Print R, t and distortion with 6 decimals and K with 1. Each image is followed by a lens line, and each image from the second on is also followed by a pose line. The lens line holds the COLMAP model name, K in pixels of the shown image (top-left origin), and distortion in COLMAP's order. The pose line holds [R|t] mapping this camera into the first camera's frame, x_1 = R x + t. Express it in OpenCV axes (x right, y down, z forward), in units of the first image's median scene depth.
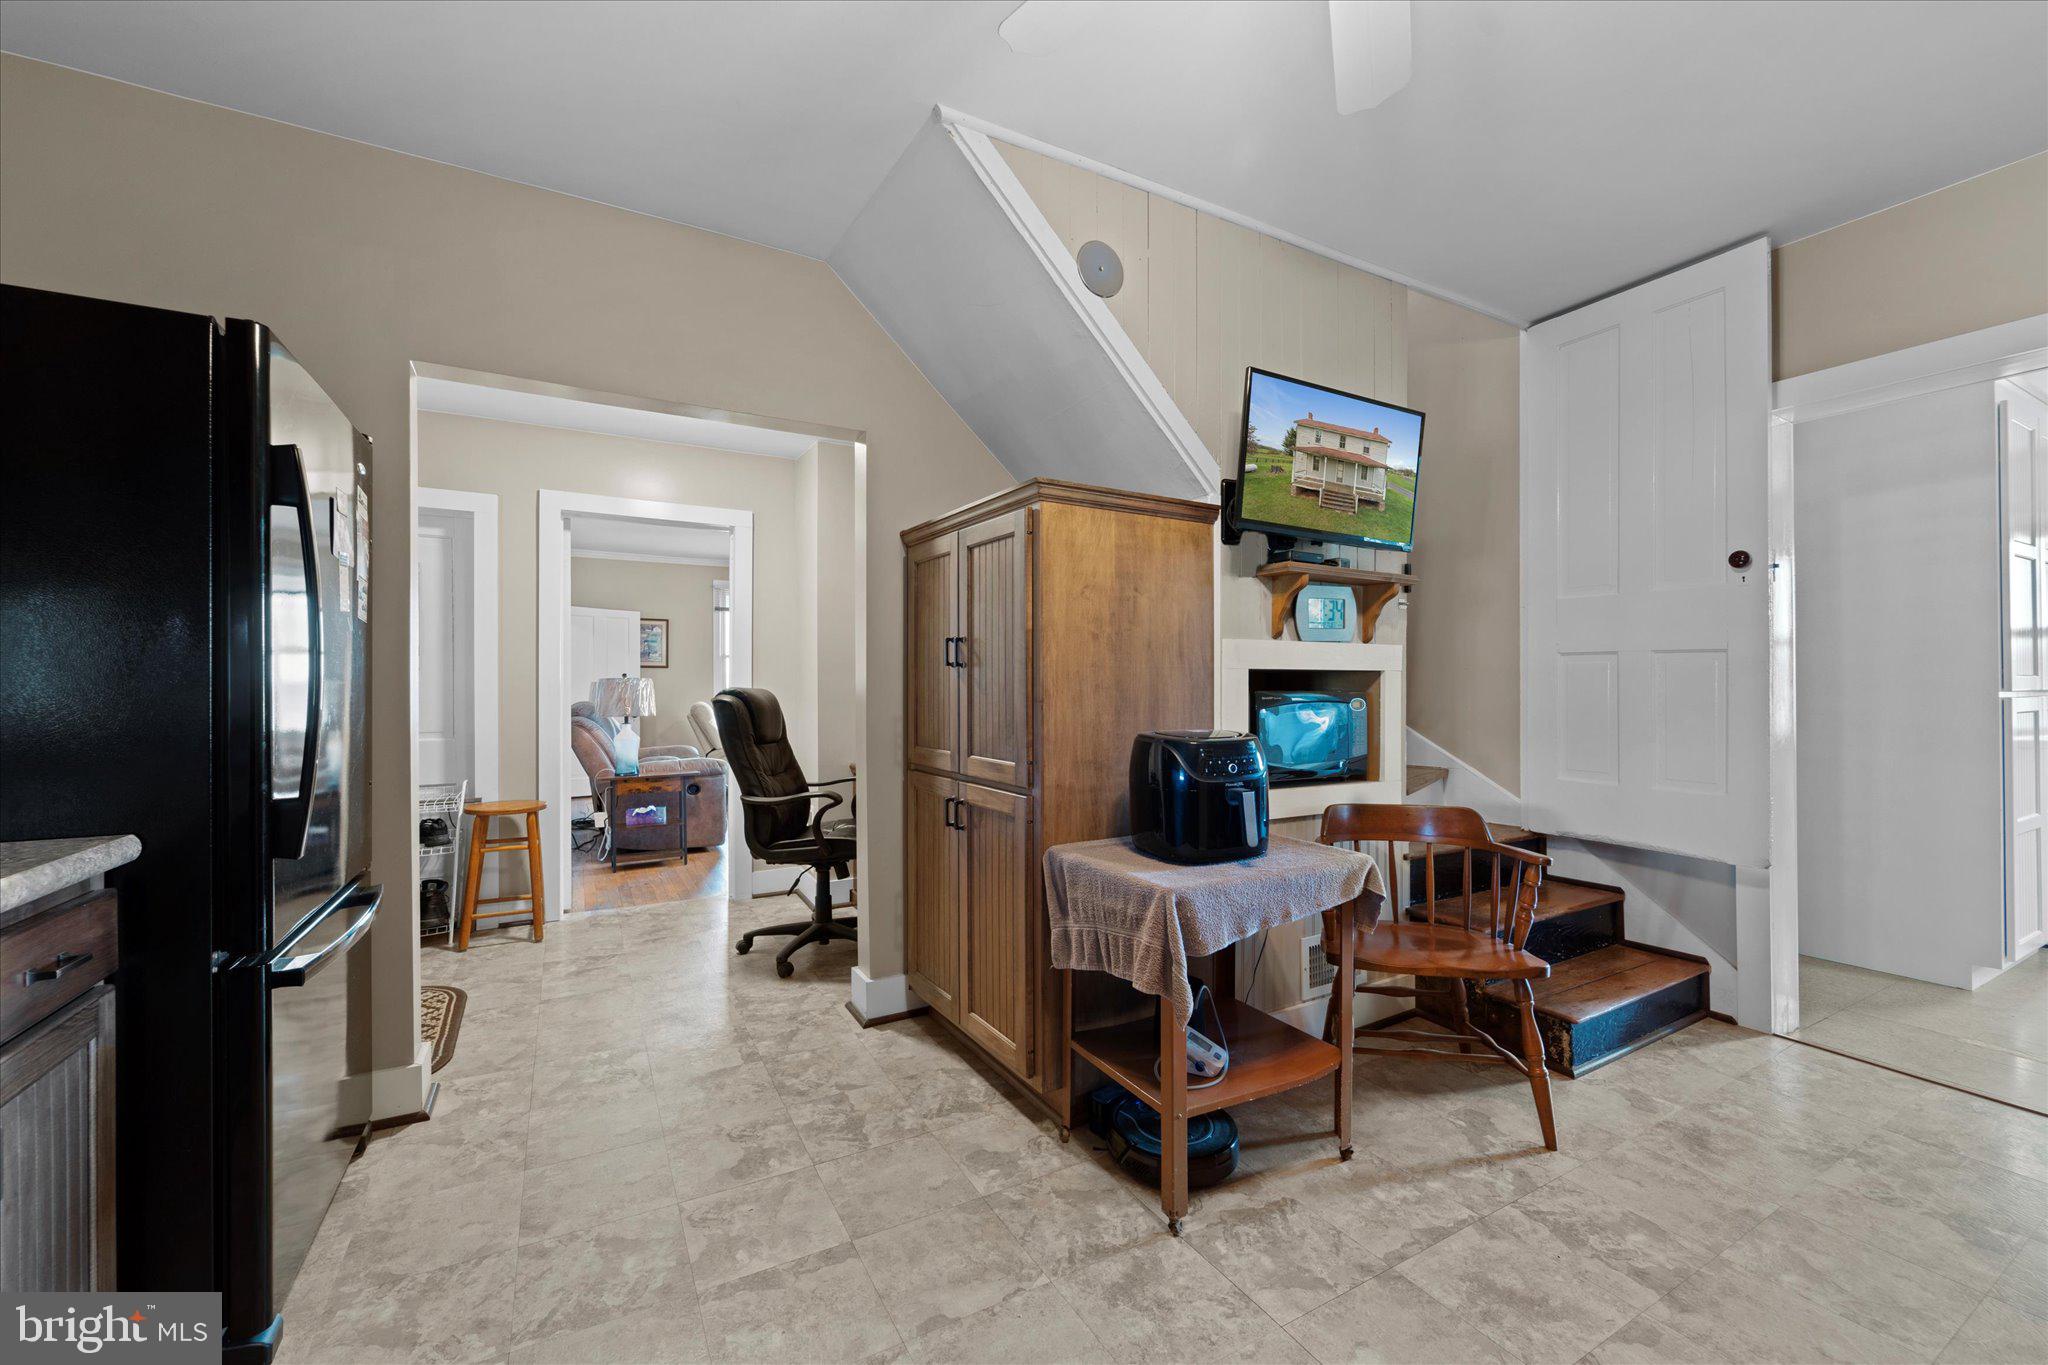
lens RADIAL K [[826.8, 0, 1020.5], [0, 826.8, 678.1], [0, 0, 1]] dist [0.003477, -0.000484]
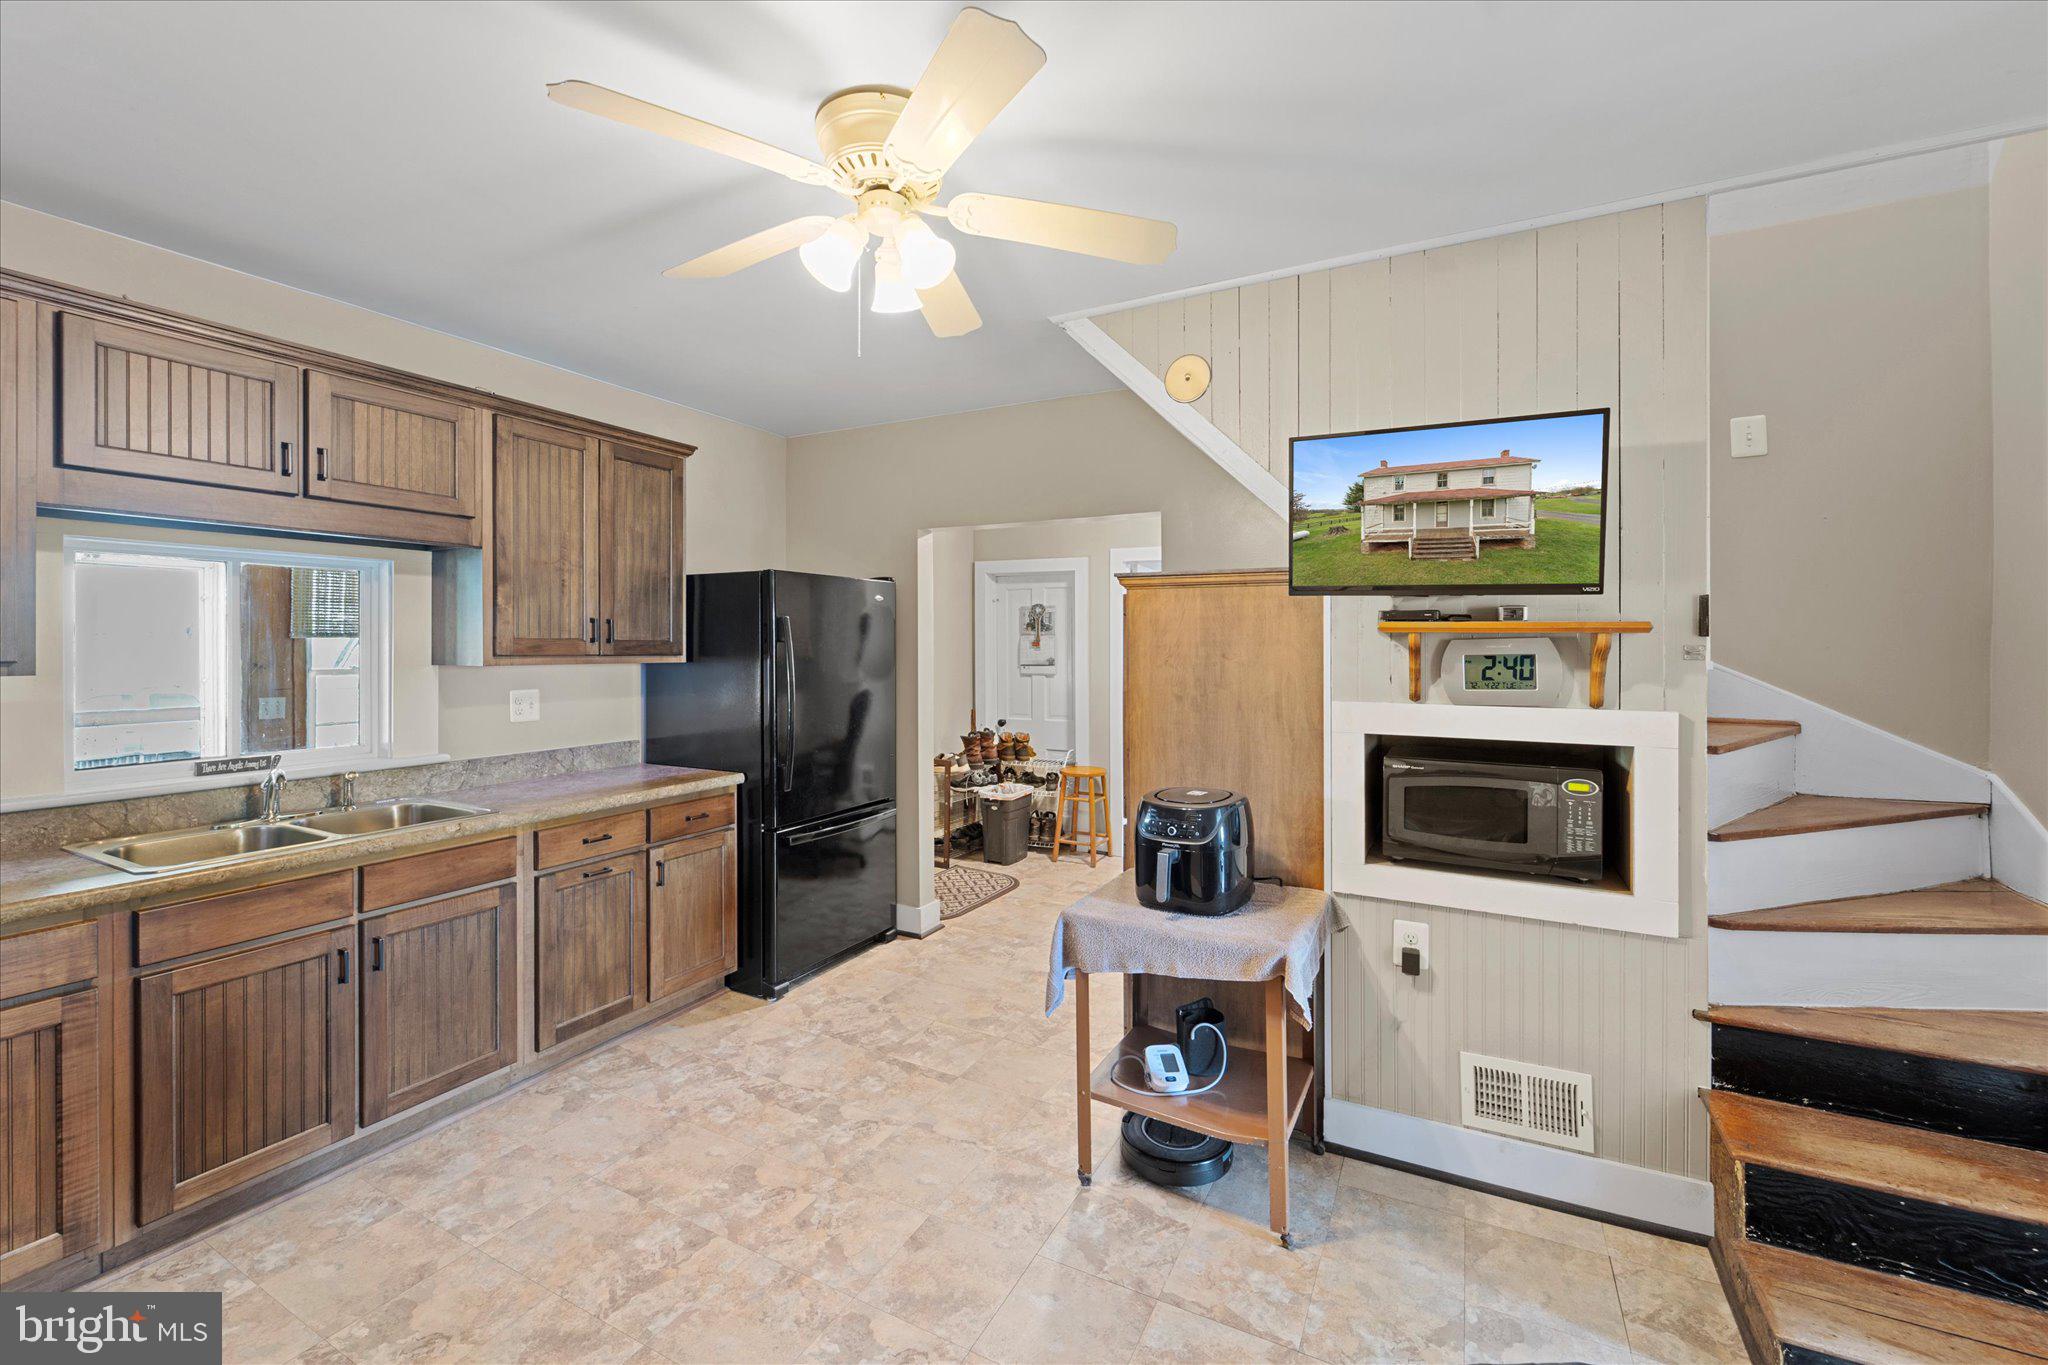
lens RADIAL K [[826.8, 0, 1034.5], [0, 826.8, 648.7], [0, 0, 1]] dist [0.003477, -0.000484]
pose [[0.551756, 0.003442, -0.833998, 0.918159], [0.004907, 0.999961, 0.007373, -0.125091], [0.833991, -0.008161, 0.551718, 0.180751]]
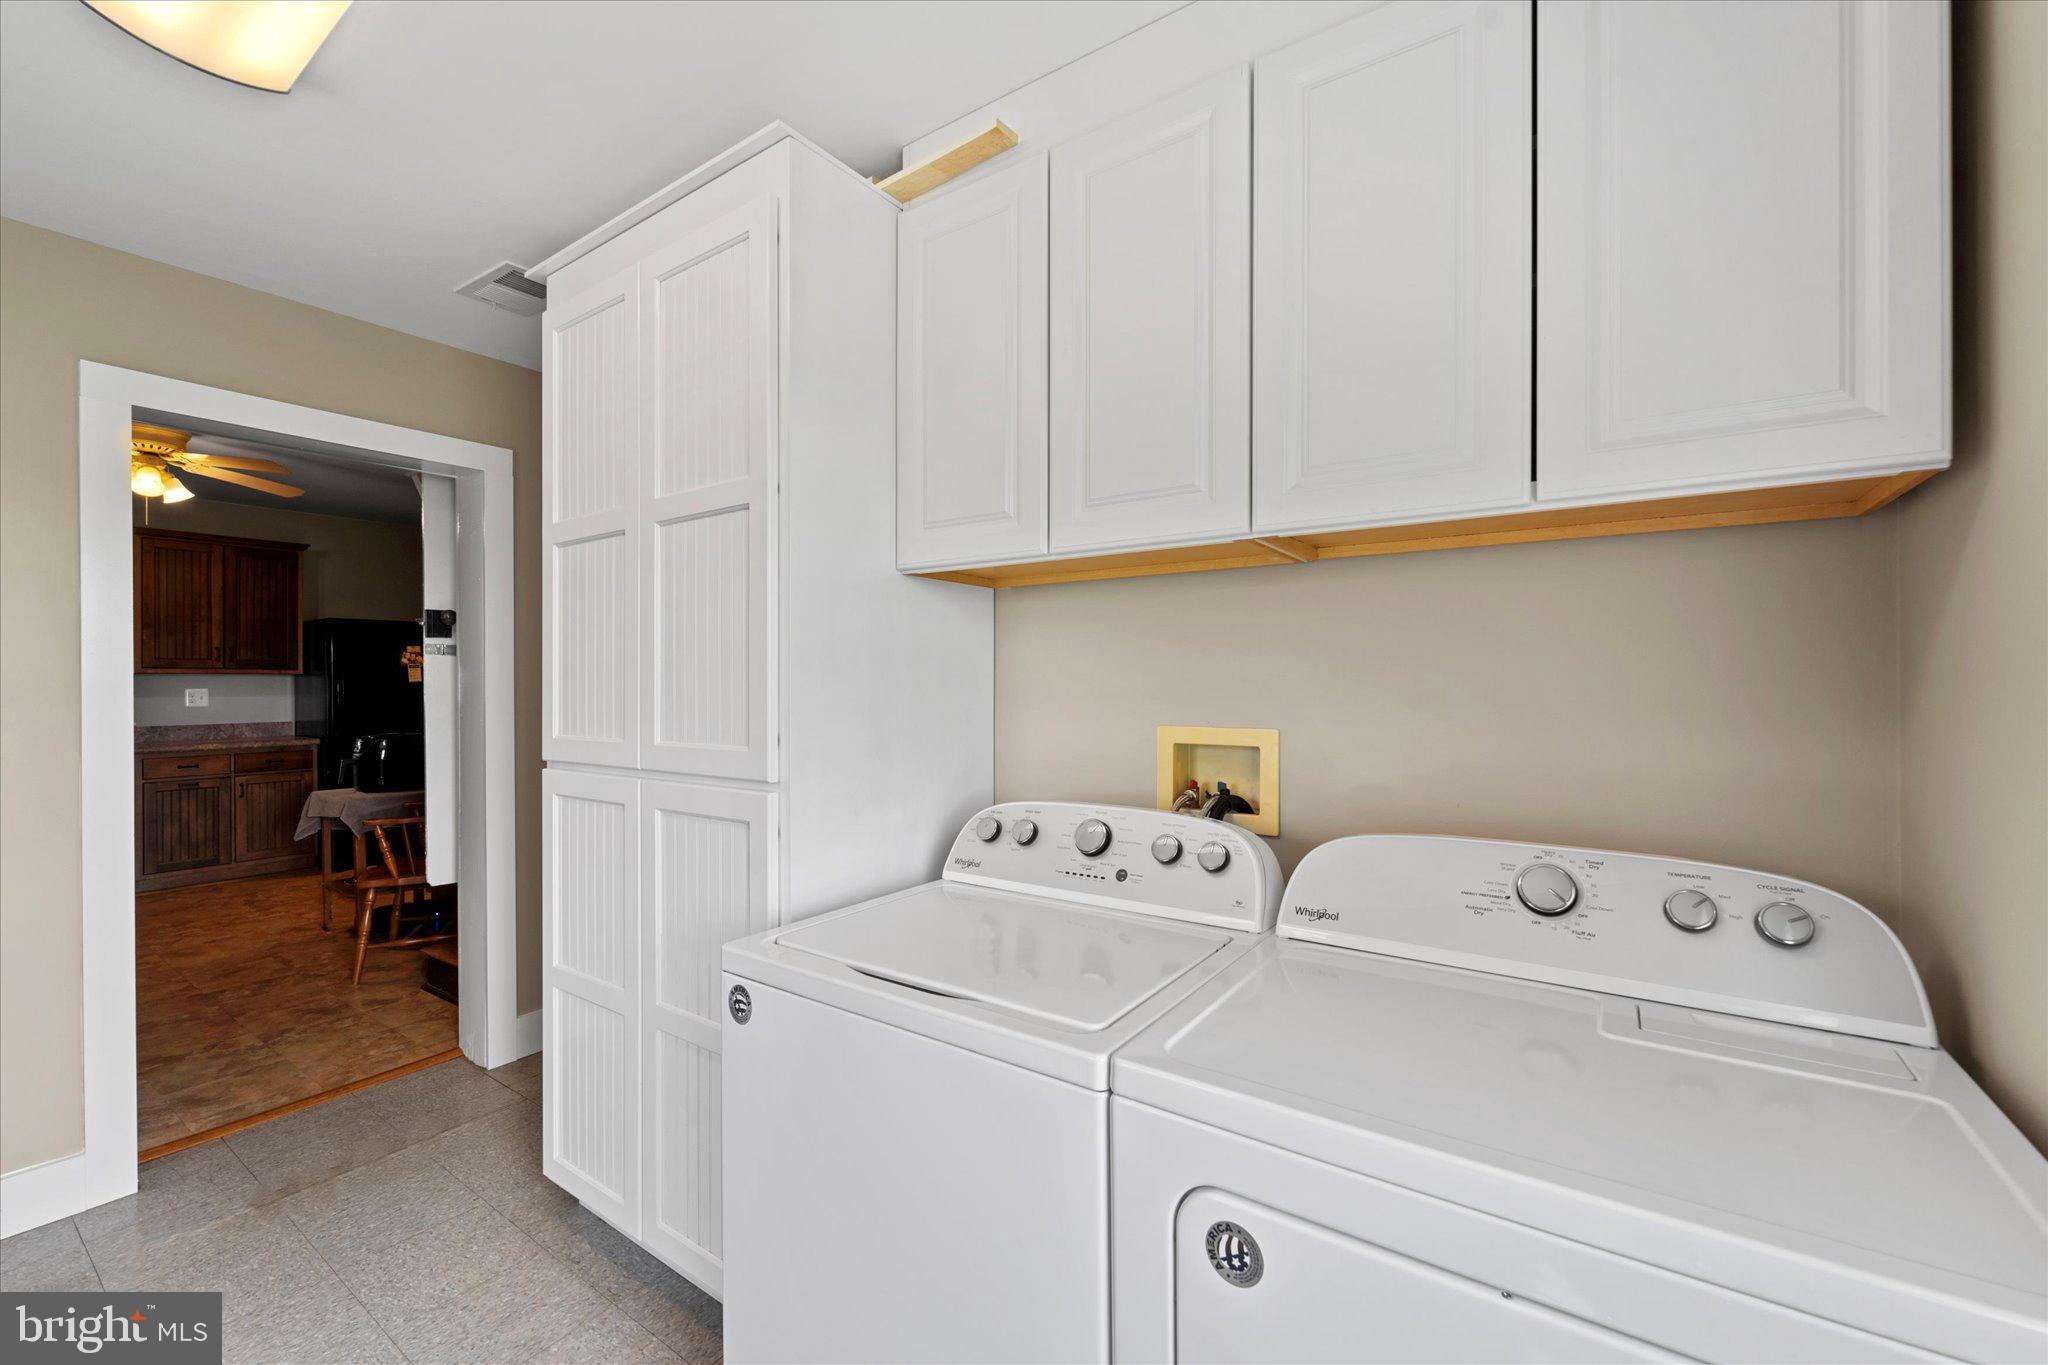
lens RADIAL K [[826.8, 0, 1008.6], [0, 826.8, 686.9], [0, 0, 1]] dist [0.003477, -0.000484]
pose [[0.417304, -0.004181, -0.908757, 2.503689], [0.011471, 0.999934, 0.000667, -0.030462], [0.908694, -0.010702, 0.417325, 1.386448]]
